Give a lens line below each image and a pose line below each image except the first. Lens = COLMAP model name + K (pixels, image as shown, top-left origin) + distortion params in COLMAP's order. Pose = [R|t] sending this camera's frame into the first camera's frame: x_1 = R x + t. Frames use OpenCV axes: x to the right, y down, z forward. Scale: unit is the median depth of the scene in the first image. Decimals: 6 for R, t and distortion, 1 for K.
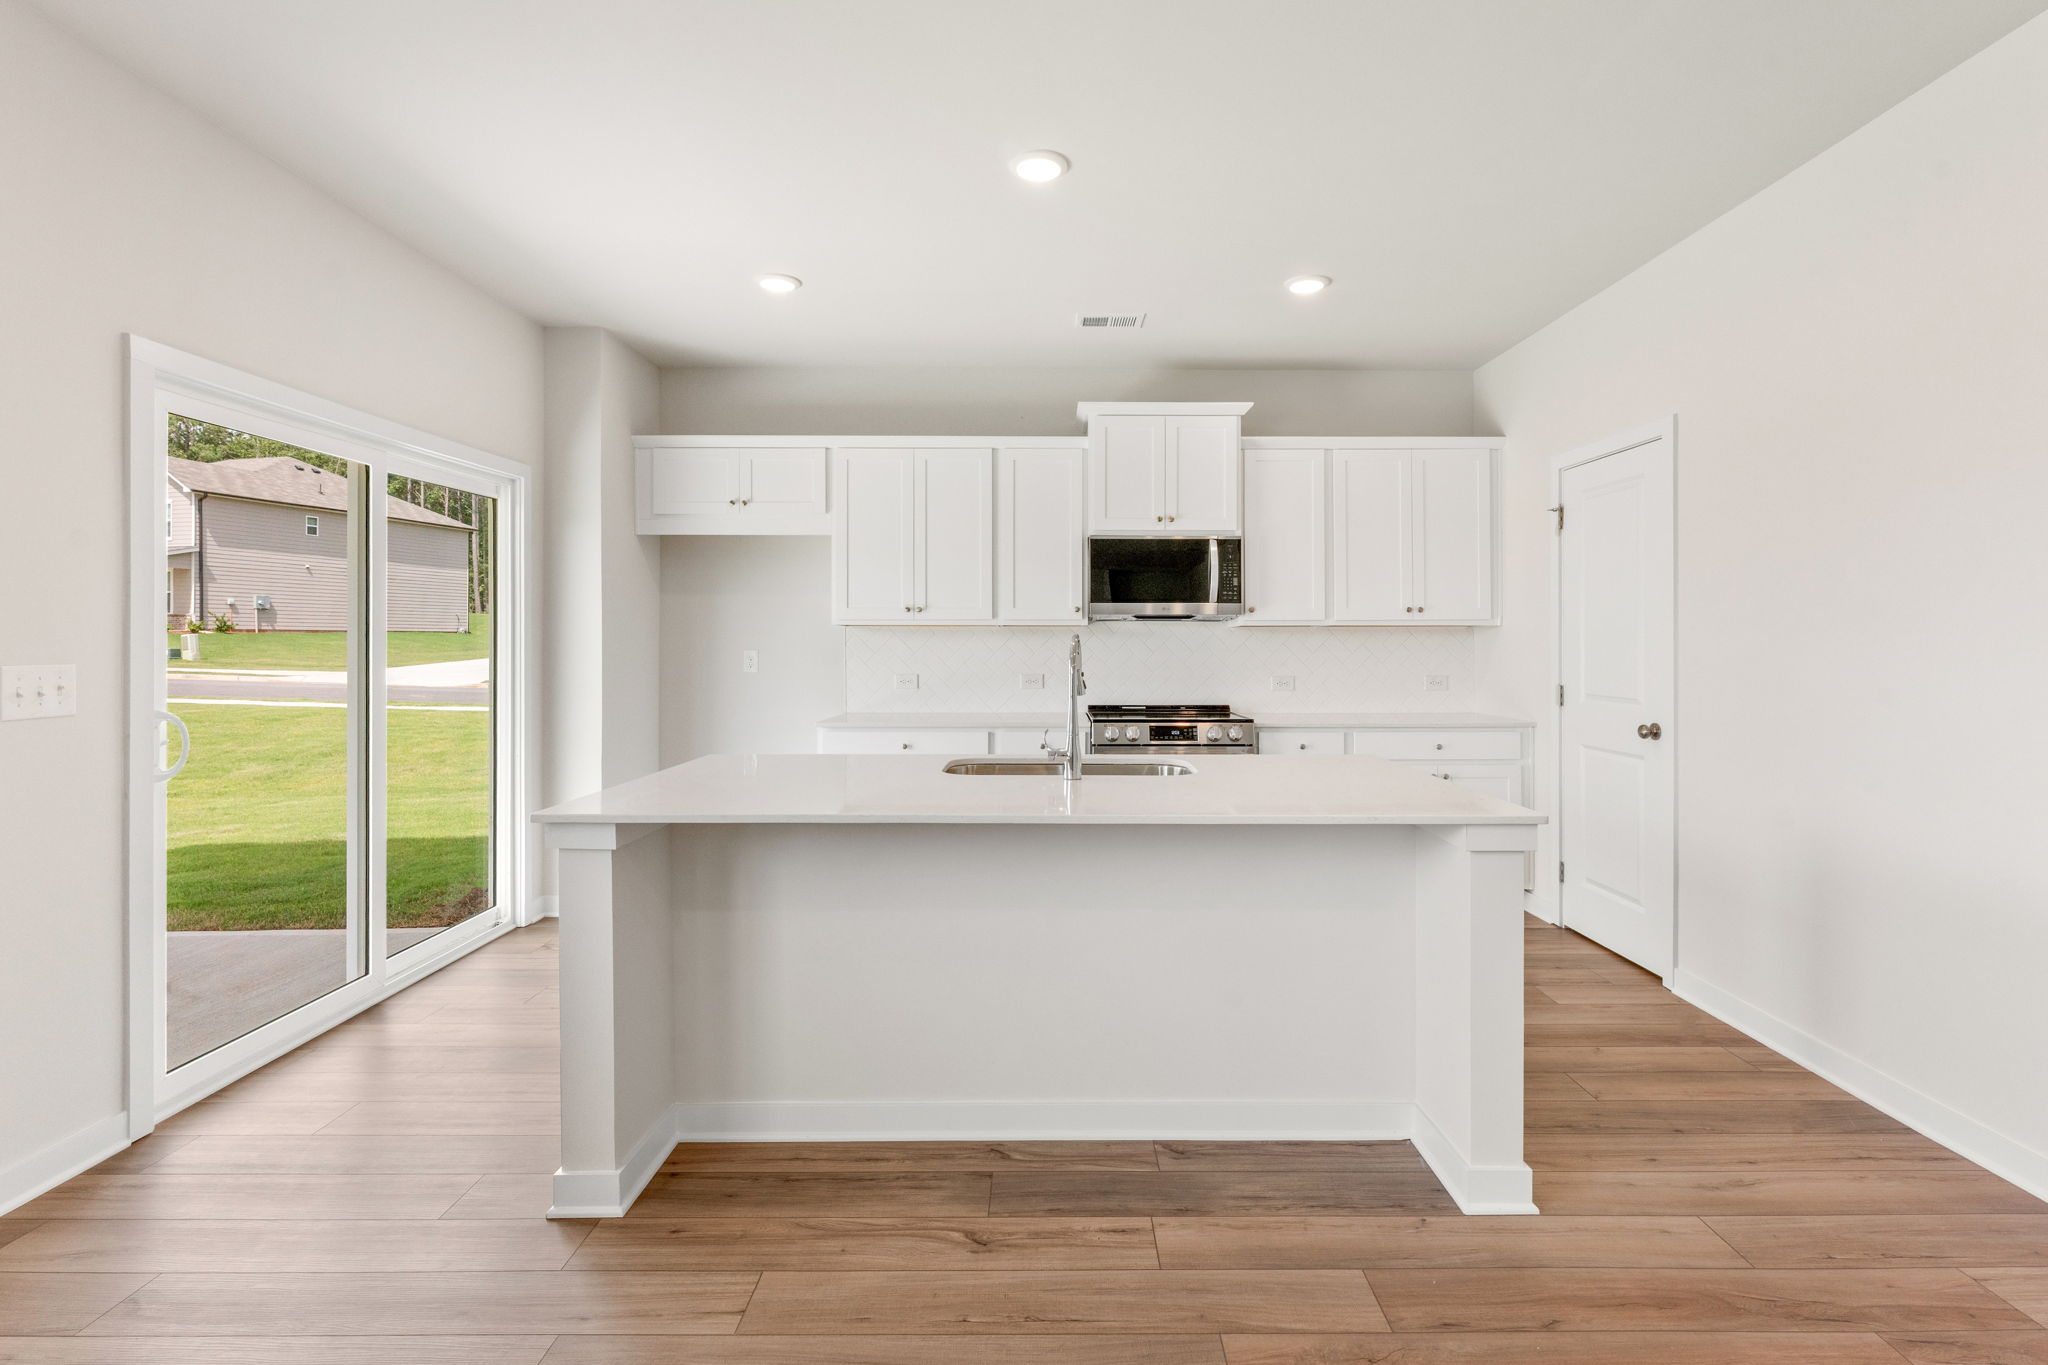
lens RADIAL K [[960.6, 0, 1040.9], [0, 960.6, 638.4], [0, 0, 1]] dist [0.000562, -0.000175]
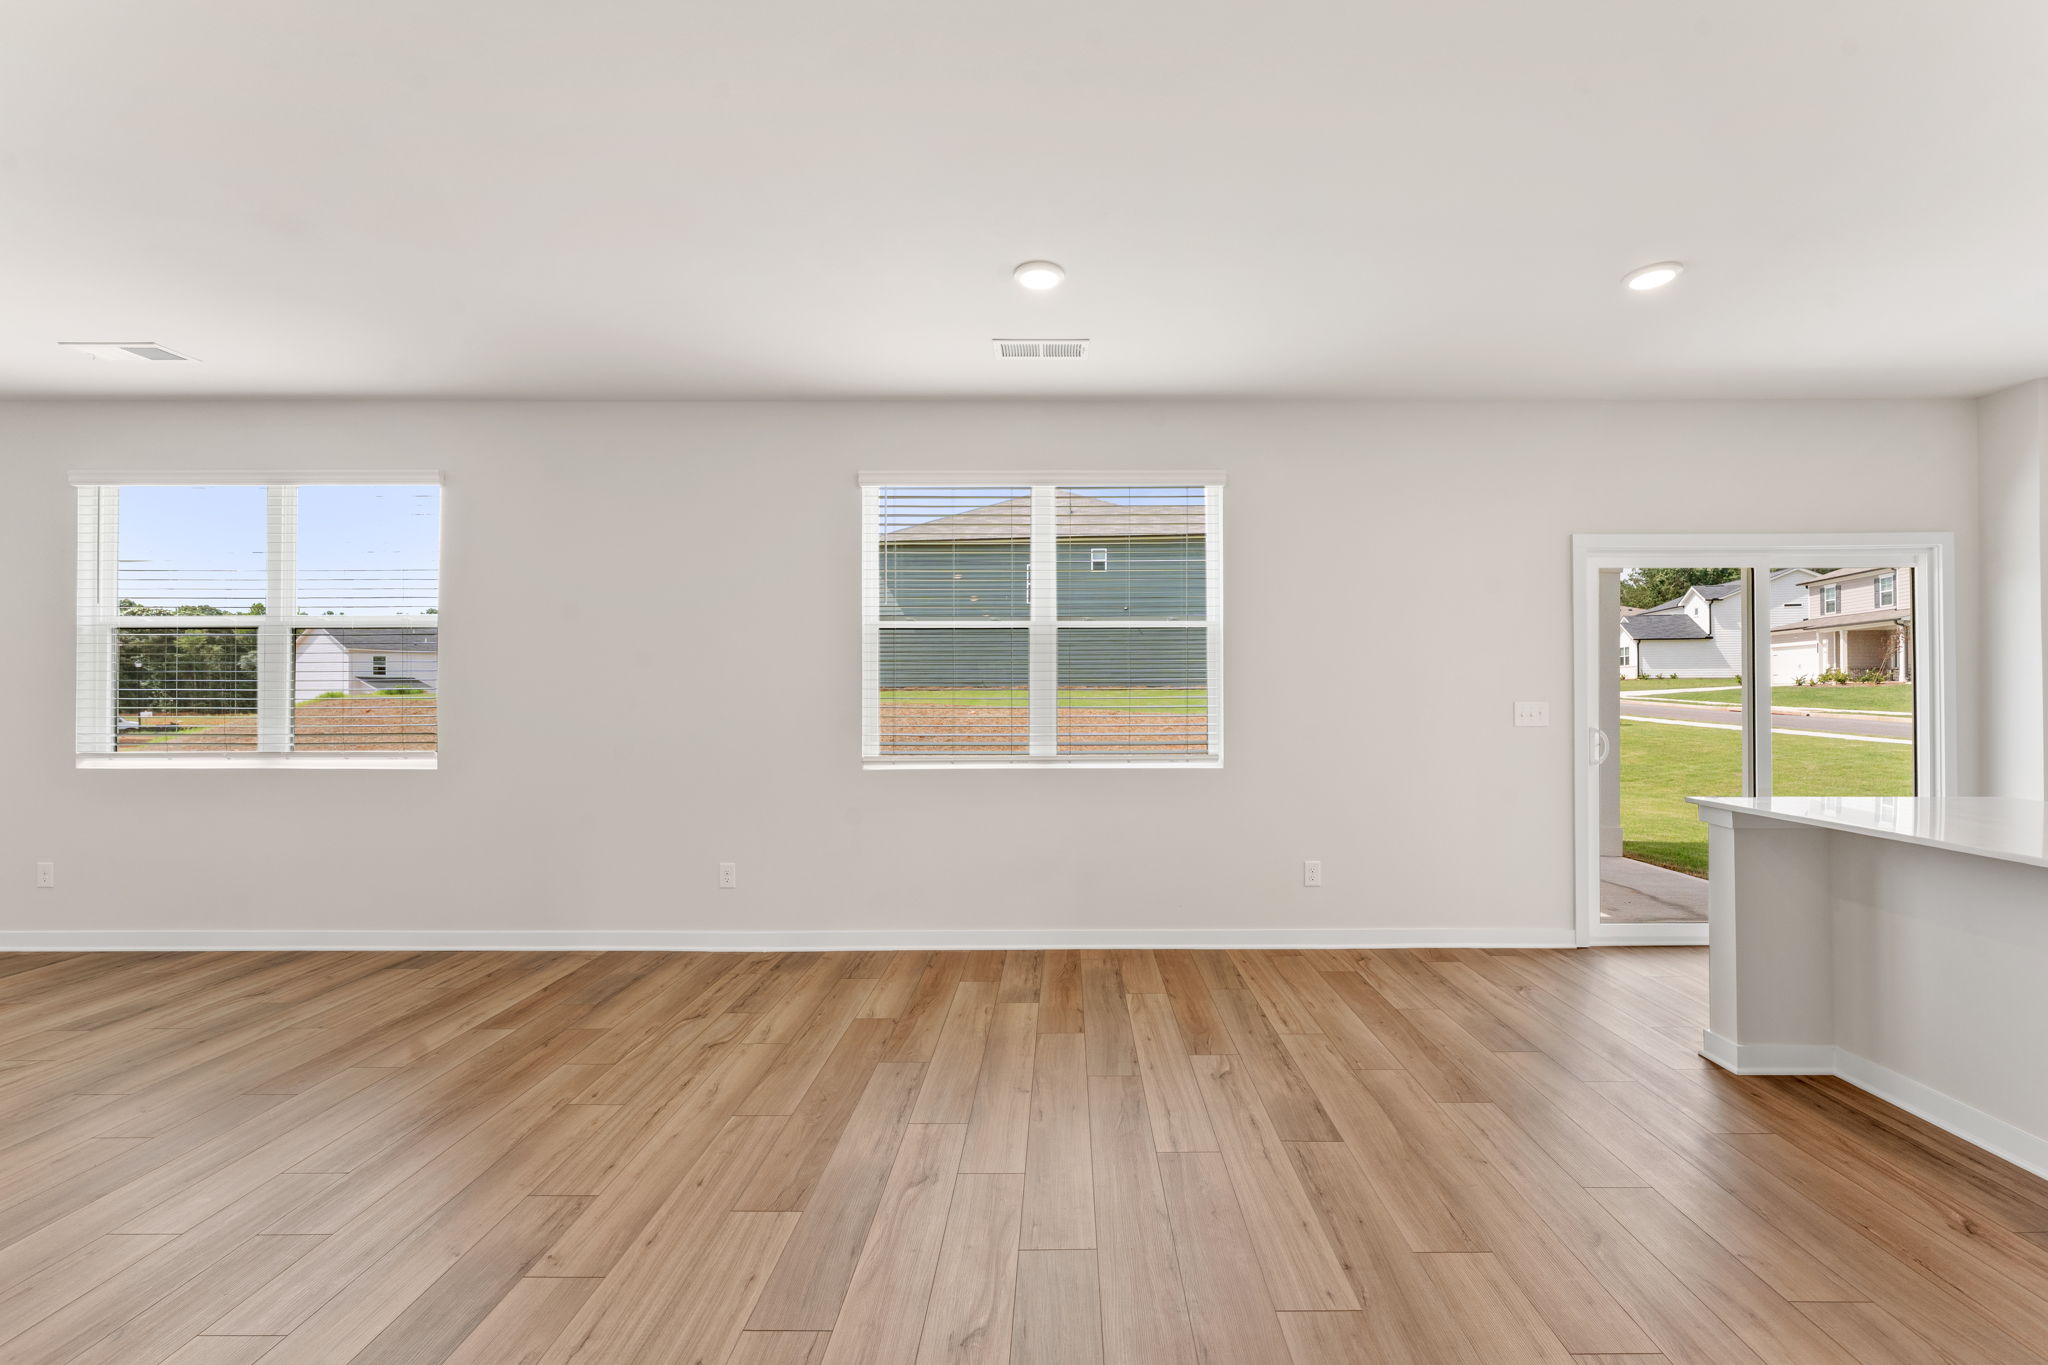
lens RADIAL K [[960.6, 0, 1030.0], [0, 960.6, 683.8], [0, 0, 1]] dist [0.000562, -0.000175]
pose [[-0.037112, -0.010579, -0.999255, 1.046397], [0.005086, 0.999929, -0.010775, 0.004484], [0.999298, -0.005482, -0.037056, -0.038125]]
